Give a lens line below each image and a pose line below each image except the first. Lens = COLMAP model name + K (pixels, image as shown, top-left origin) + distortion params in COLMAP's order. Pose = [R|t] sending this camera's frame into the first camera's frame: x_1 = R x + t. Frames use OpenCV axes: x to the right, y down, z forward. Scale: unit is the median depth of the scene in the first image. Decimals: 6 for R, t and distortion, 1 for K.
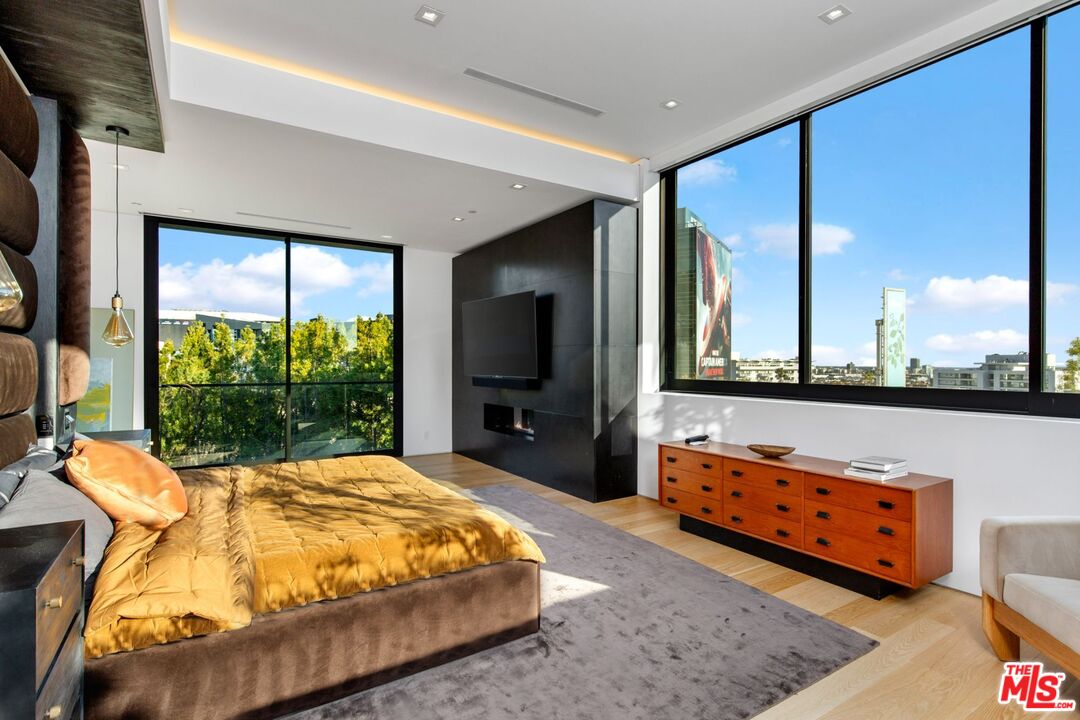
lens RADIAL K [[527.3, 0, 559.1], [0, 527.3, 353.7], [0, 0, 1]] dist [-0.000601, 0.000165]
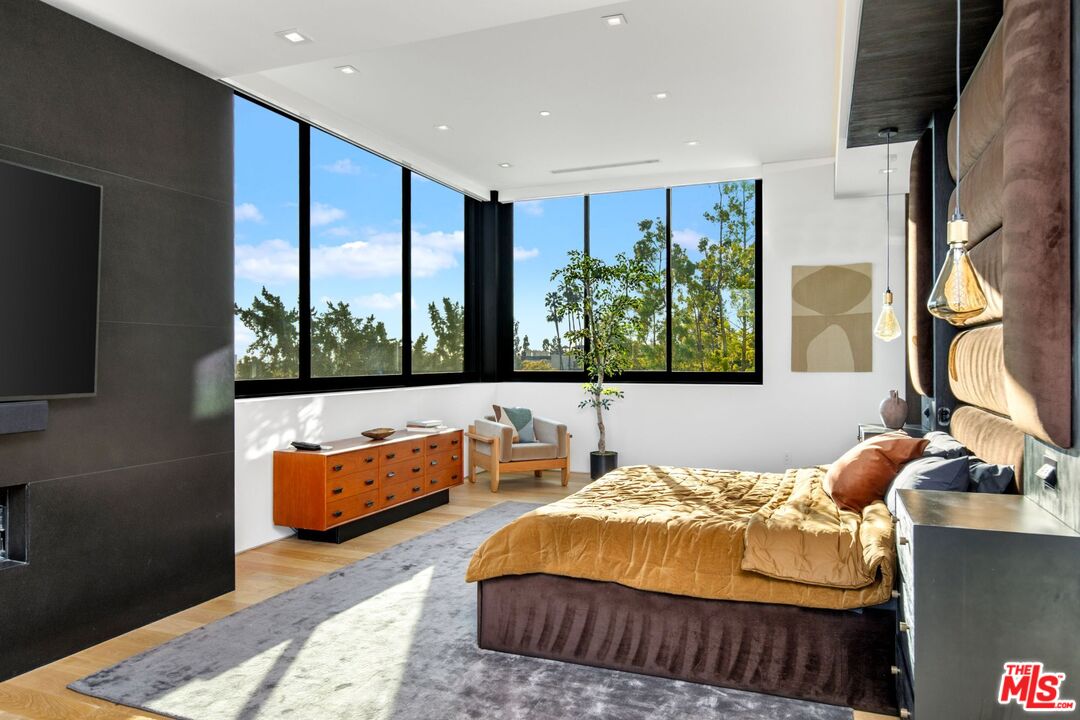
lens RADIAL K [[742.3, 0, 540.0], [0, 742.3, 360.0], [0, 0, 1]] dist [-0.001389, -0.000528]
pose [[-0.582587, -0.006412, 0.812743, -1.030190], [-0.005415, 0.999977, 0.004008, 0.011997], [-0.812751, -0.002066, -0.582608, 1.511994]]
